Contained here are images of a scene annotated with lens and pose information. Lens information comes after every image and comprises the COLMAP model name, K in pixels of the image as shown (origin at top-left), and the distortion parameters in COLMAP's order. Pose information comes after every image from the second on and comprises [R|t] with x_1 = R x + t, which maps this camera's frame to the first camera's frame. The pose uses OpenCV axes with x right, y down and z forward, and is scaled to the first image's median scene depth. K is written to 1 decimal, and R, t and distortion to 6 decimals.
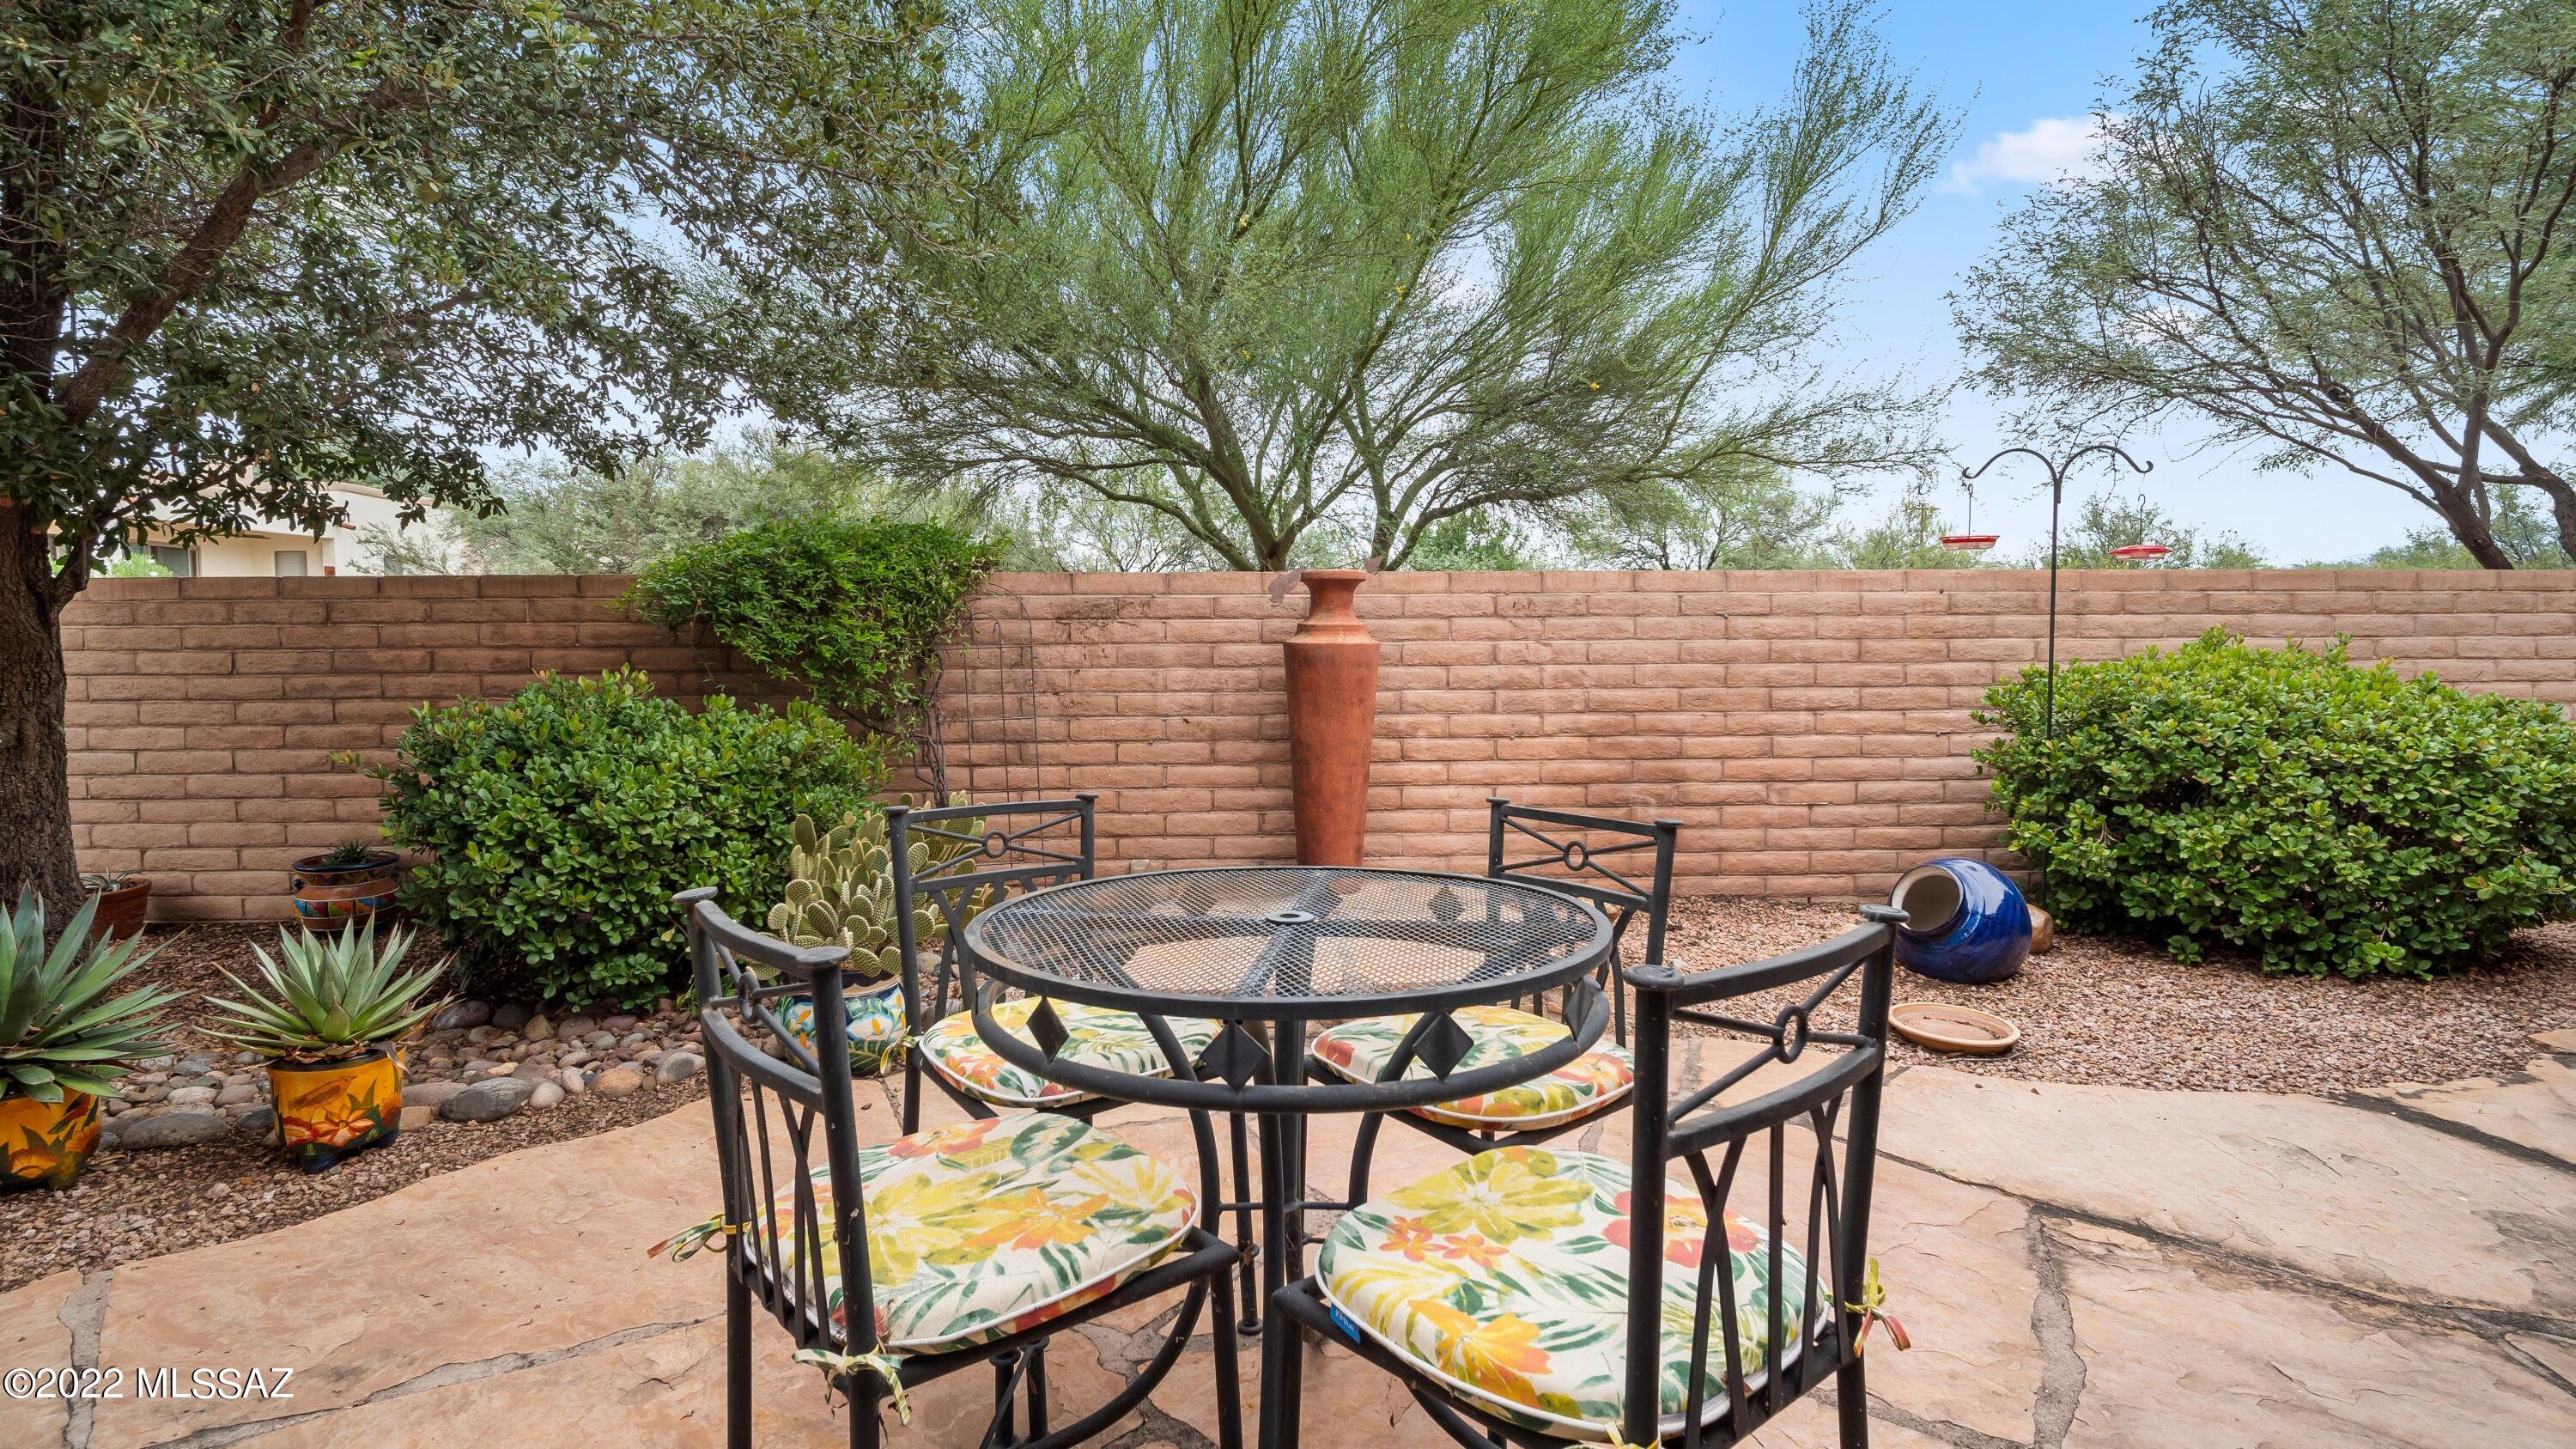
lens RADIAL K [[1174.9, 0, 1291.1], [0, 1174.9, 726.4], [0, 0, 1]] dist [-0.014169, -0.002795]
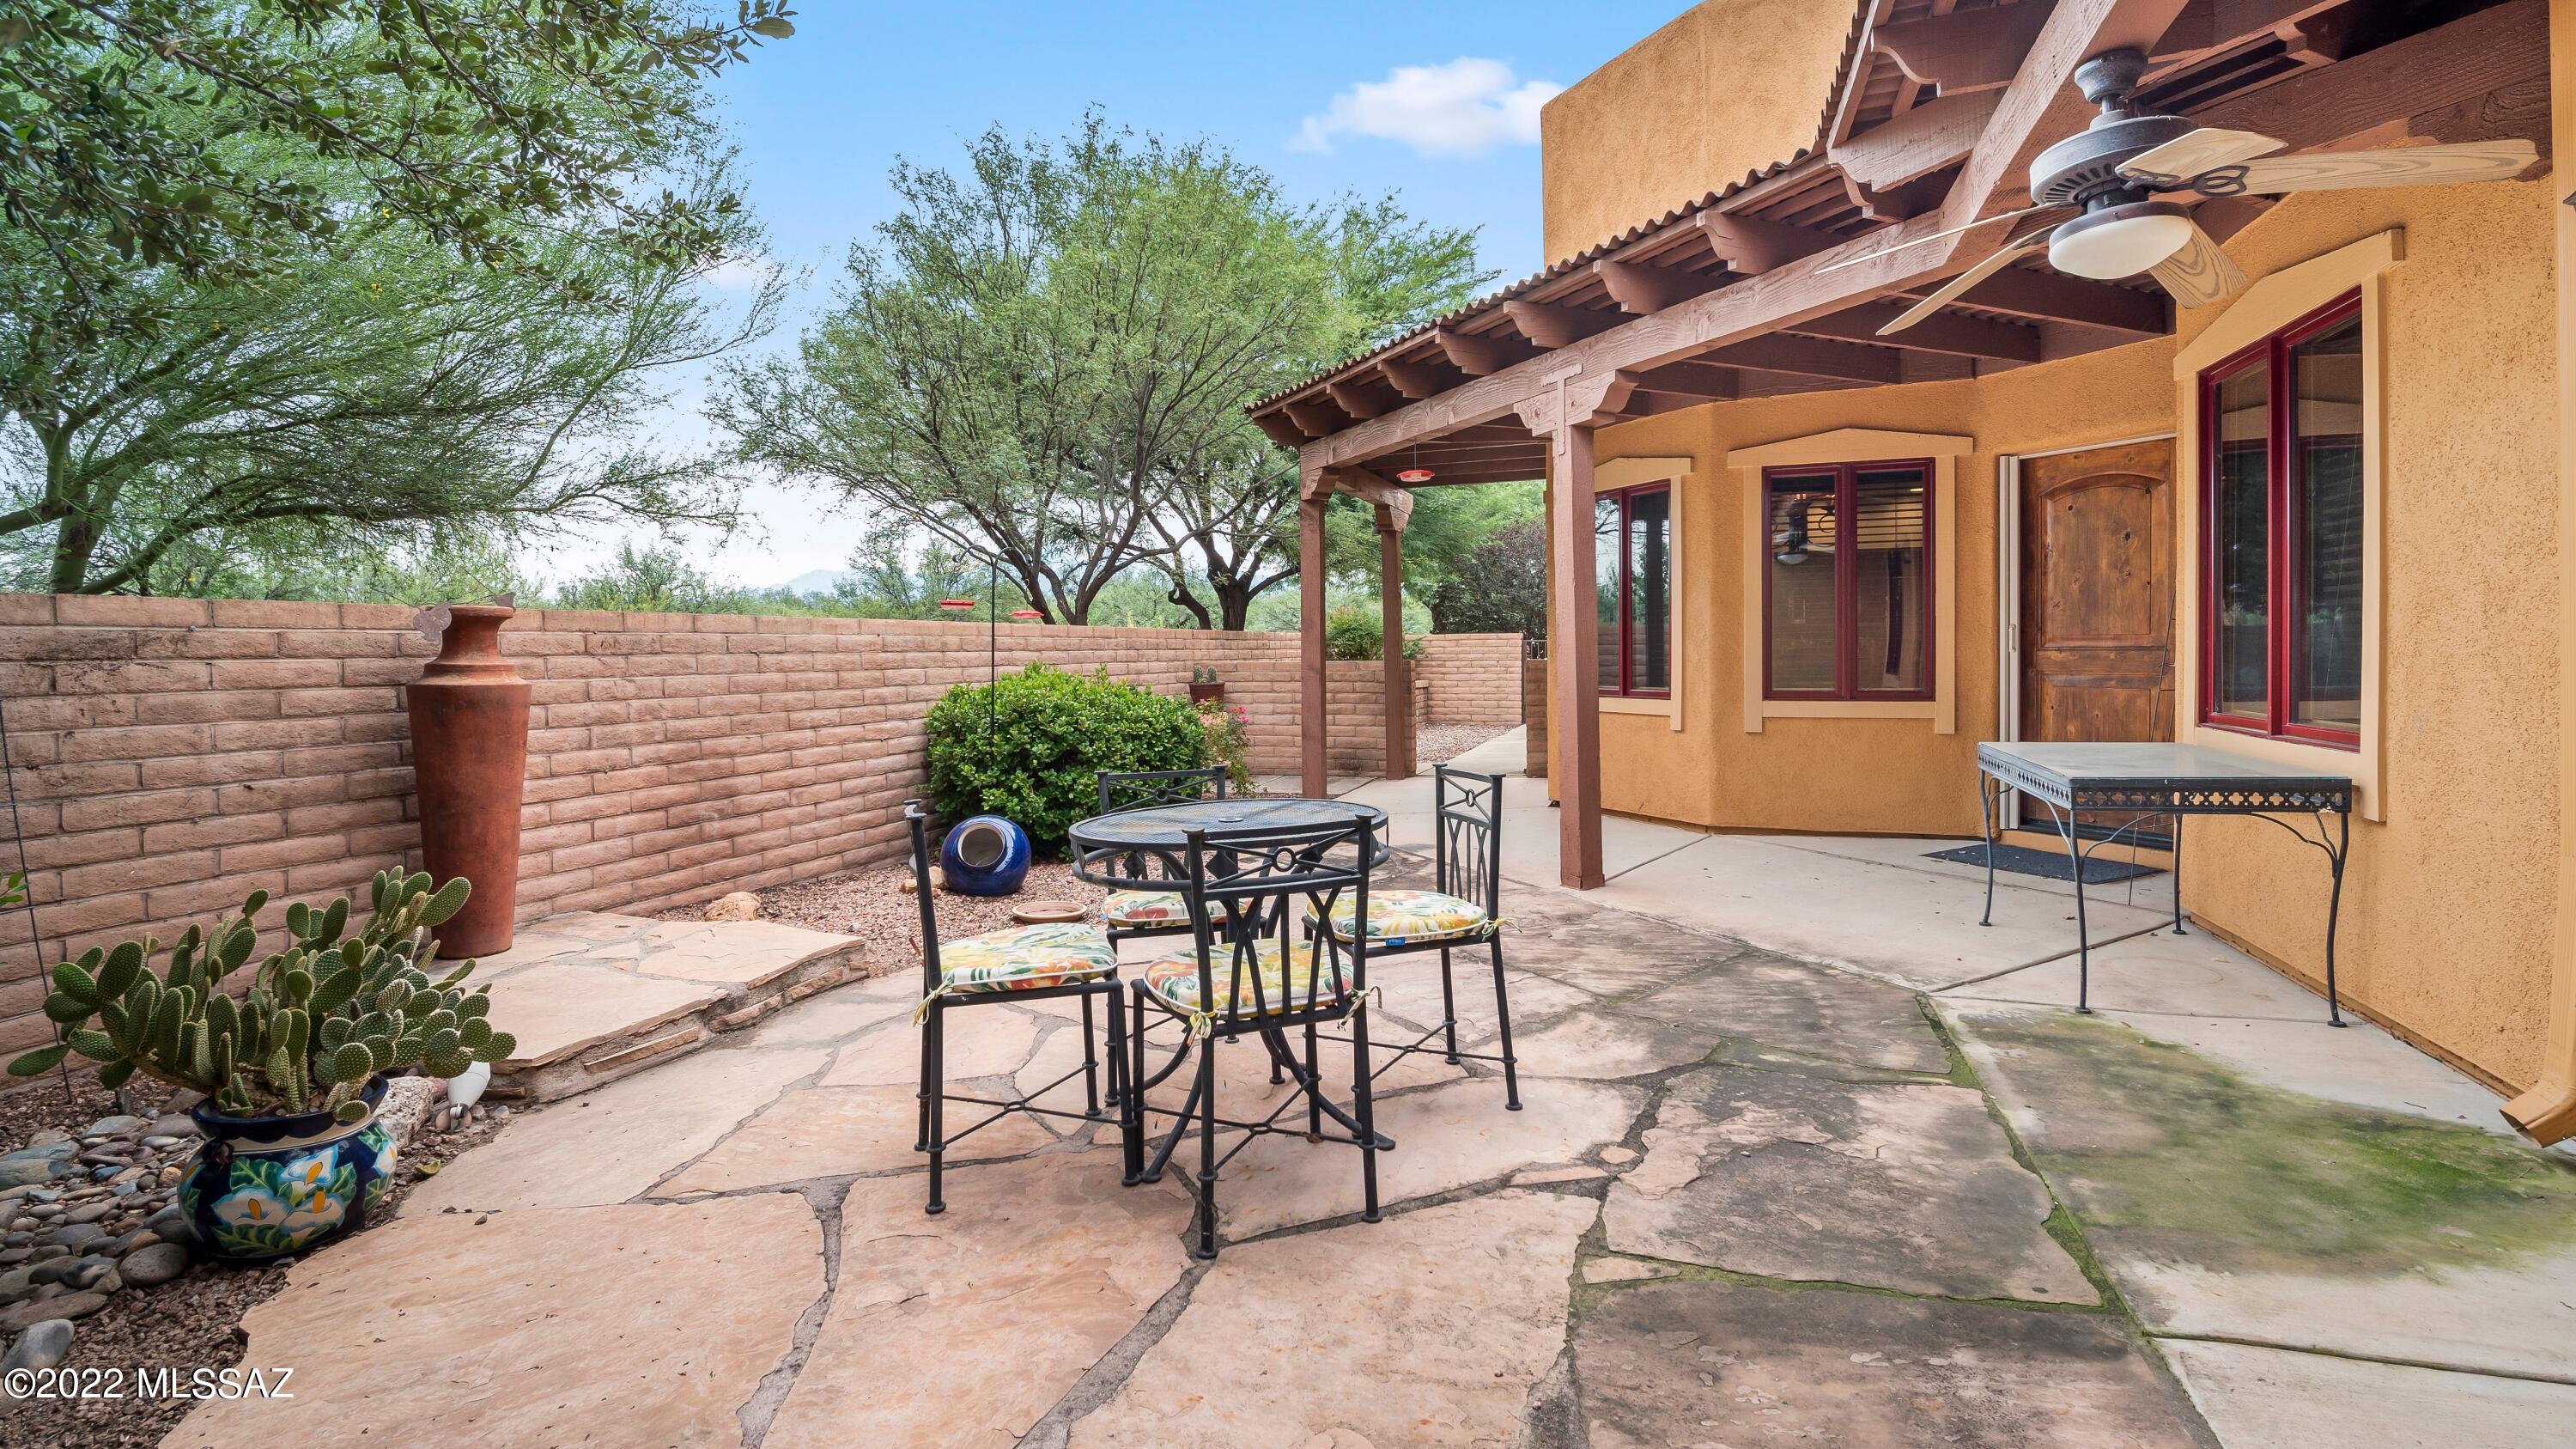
lens RADIAL K [[1174.9, 0, 1301.4], [0, 1174.9, 710.6], [0, 0, 1]] dist [-0.014169, -0.002795]
pose [[0.362046, -0.045916, 0.931029, -0.547693], [0.078916, 0.996710, 0.018468, -0.014522], [-0.928814, 0.066787, 0.364479, 0.052692]]
